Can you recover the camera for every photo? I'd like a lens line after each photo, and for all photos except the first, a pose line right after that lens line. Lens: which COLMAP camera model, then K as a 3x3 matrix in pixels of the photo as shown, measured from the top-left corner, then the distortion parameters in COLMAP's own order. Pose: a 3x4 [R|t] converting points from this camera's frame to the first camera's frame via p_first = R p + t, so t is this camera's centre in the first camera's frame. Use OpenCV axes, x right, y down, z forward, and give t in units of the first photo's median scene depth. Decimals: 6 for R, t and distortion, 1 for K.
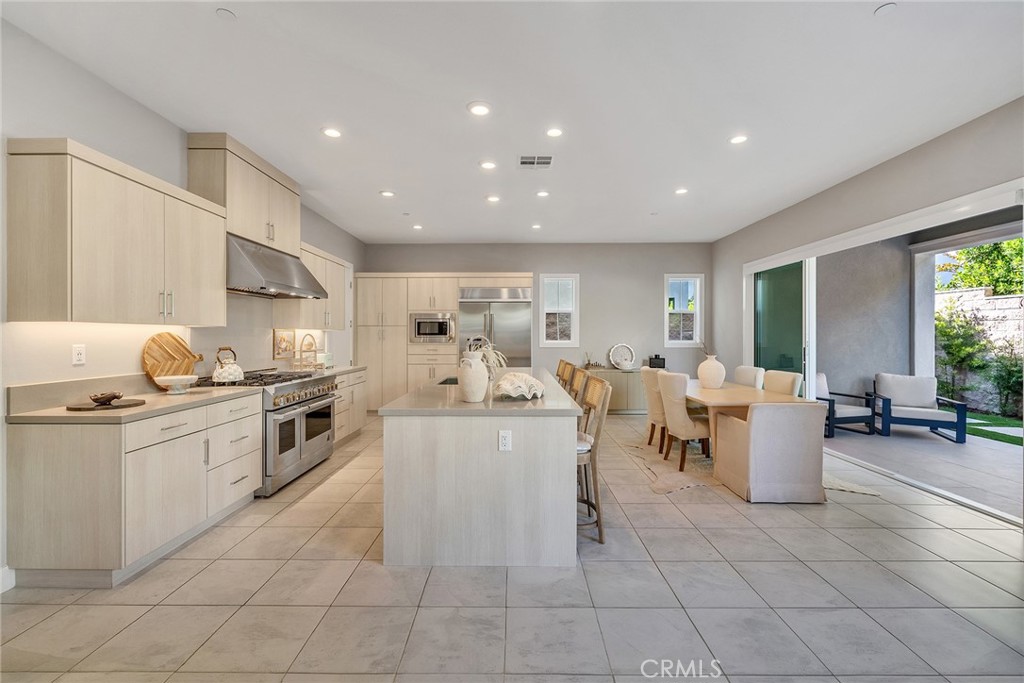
lens RADIAL K [[445.2, 0, 513.1], [0, 445.2, 330.1], [0, 0, 1]] dist [-0.004457, 0.000057]
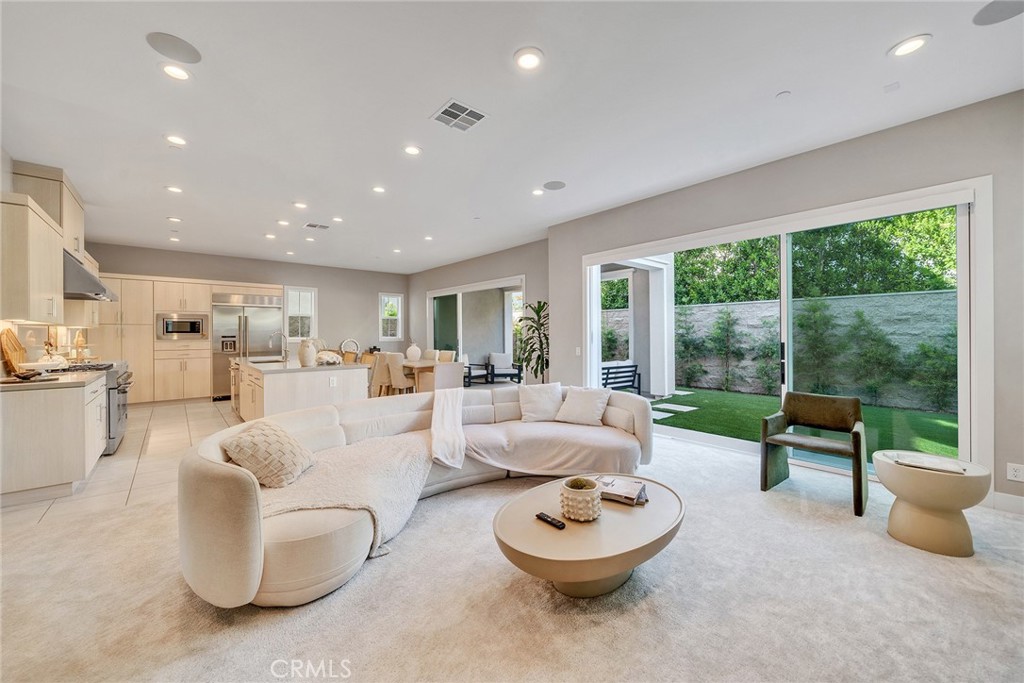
lens RADIAL K [[403.0, 0, 512.6], [0, 403.0, 336.2], [0, 0, 1]] dist [0.000653, 0.000019]
pose [[0.758656, -0.004685, 0.651474, -0.296481], [-0.003972, 0.999922, 0.011816, 0.004885], [-0.651479, -0.011552, 0.758579, -0.476047]]
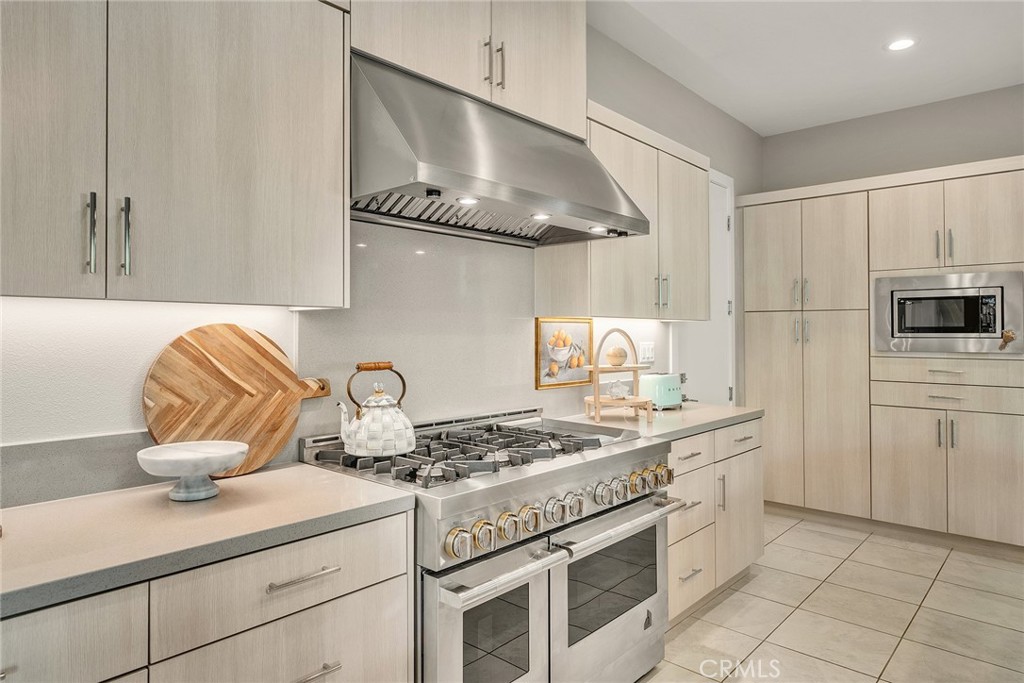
lens RADIAL K [[623.7, 0, 493.7], [0, 623.7, 319.4], [0, 0, 1]] dist [-0.010625, -0.002482]
pose [[0.738045, -0.010385, -0.674671, -0.150067], [0.005184, 0.999939, -0.009721, 0.004745], [0.674731, 0.003677, 0.738054, 0.490505]]
